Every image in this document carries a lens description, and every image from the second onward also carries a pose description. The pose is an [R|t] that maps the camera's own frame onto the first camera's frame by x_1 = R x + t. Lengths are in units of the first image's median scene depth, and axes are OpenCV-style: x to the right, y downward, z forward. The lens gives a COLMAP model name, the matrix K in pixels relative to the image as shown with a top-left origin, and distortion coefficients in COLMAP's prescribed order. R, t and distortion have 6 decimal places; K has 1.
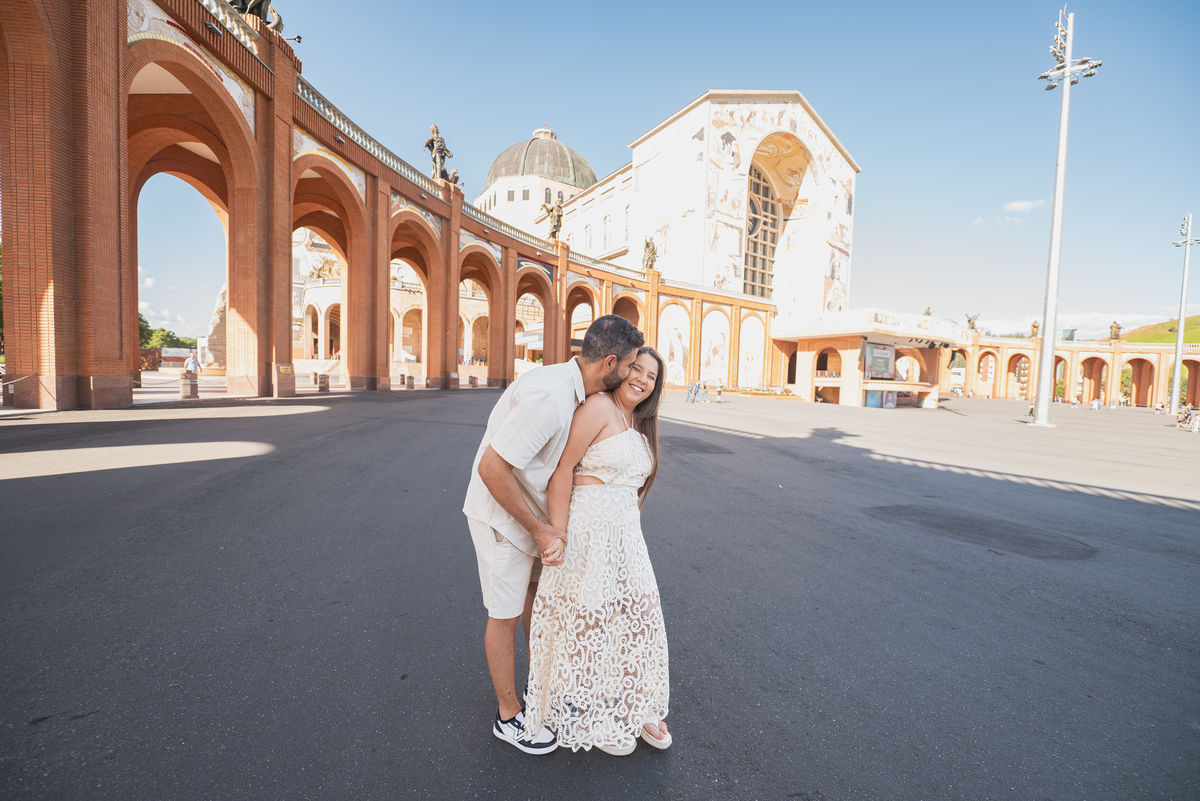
lens RADIAL K [[468.5, 0, 599.5], [0, 468.5, 405.4], [0, 0, 1]] dist [-0.009373, -0.000270]
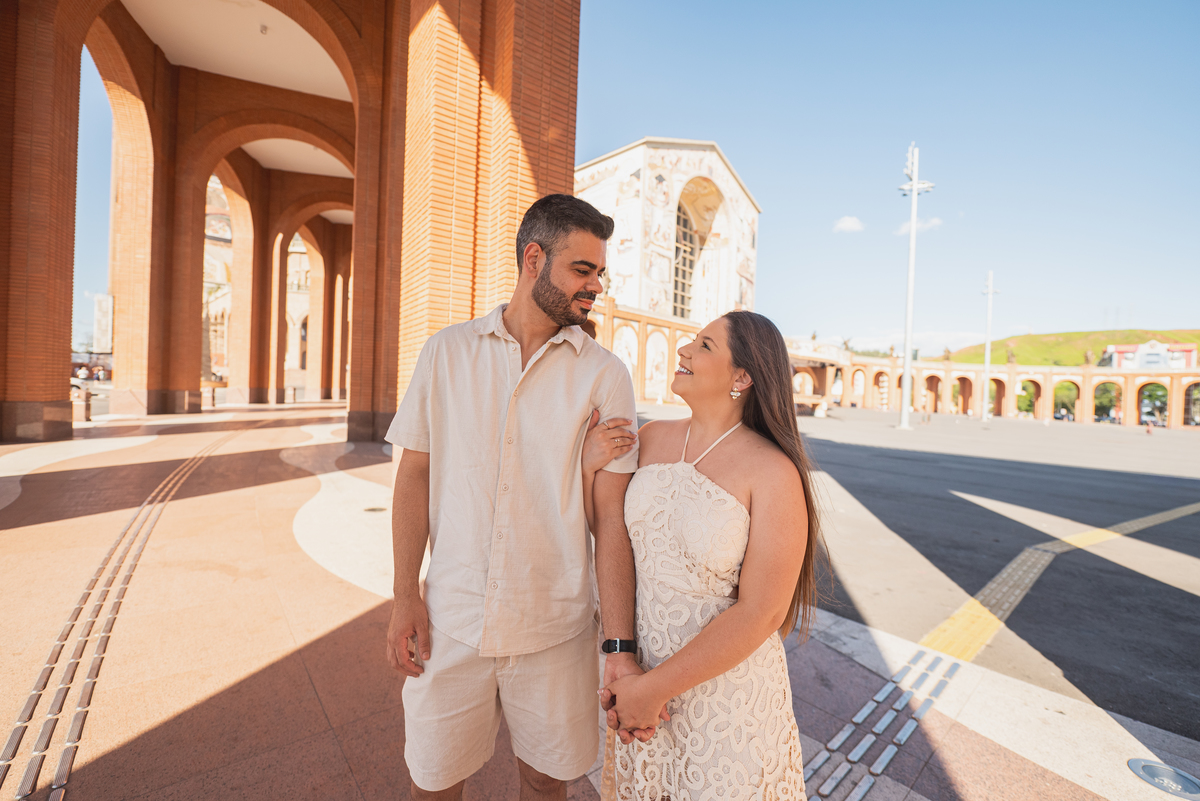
lens RADIAL K [[497.0, 0, 601.4], [0, 497.0, 399.9], [0, 0, 1]] dist [-0.008793, -0.000345]
pose [[0.974348, 0.001494, 0.225040, -0.116081], [0.005566, 0.999512, -0.030735, -0.000382], [-0.224976, 0.031199, 0.973865, -0.107457]]
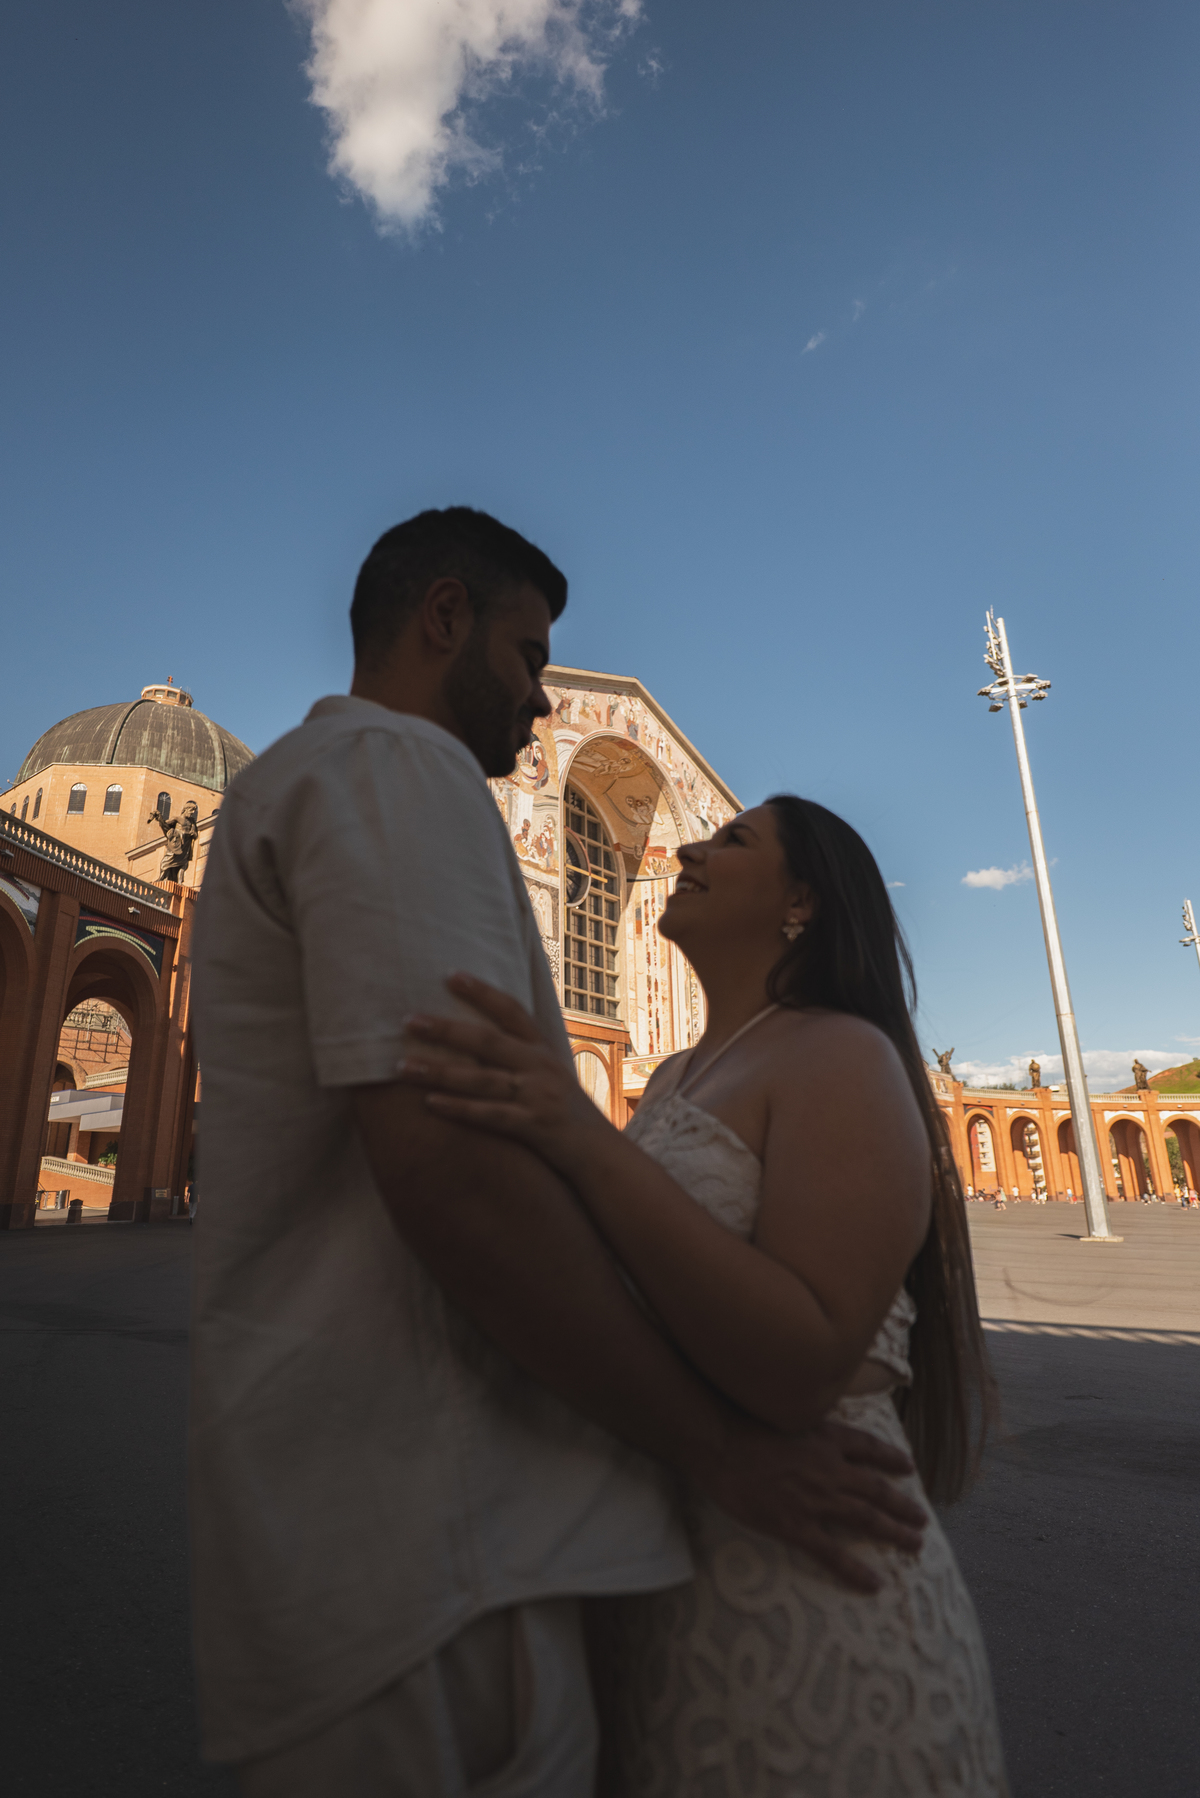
lens RADIAL K [[962.6, 0, 604.2], [0, 962.6, 895.5], [0, 0, 1]] dist [-0.006672, -0.000382]
pose [[0.943151, 0.053158, 0.328085, -0.003132], [0.064689, 0.938889, -0.338086, 0.002354], [-0.326008, 0.340089, 0.882076, 0.015451]]
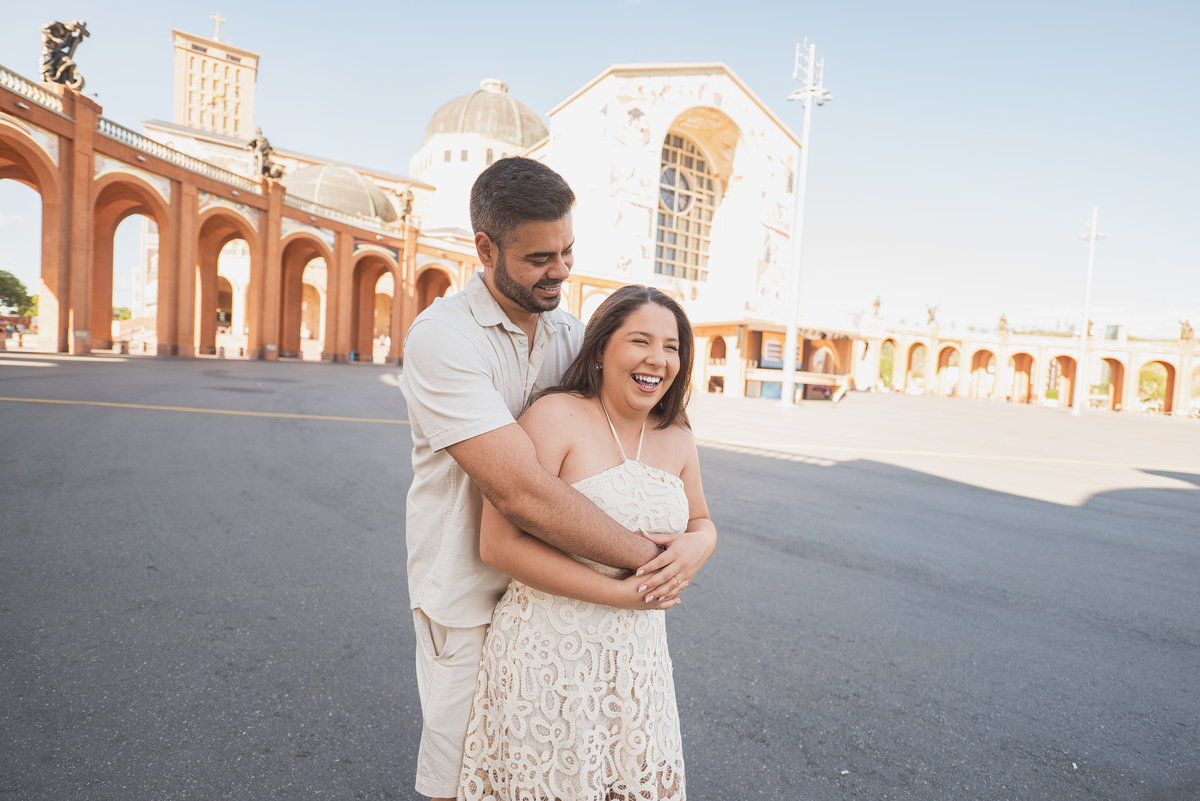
lens RADIAL K [[581.0, 0, 607.1], [0, 581.0, 401.2], [0, 0, 1]] dist [-0.003815, -0.001336]
pose [[0.999614, 0.027088, 0.006109, 0.195072], [-0.027059, 0.999622, -0.004883, 0.020095], [-0.006239, 0.004716, 0.999969, -0.159967]]
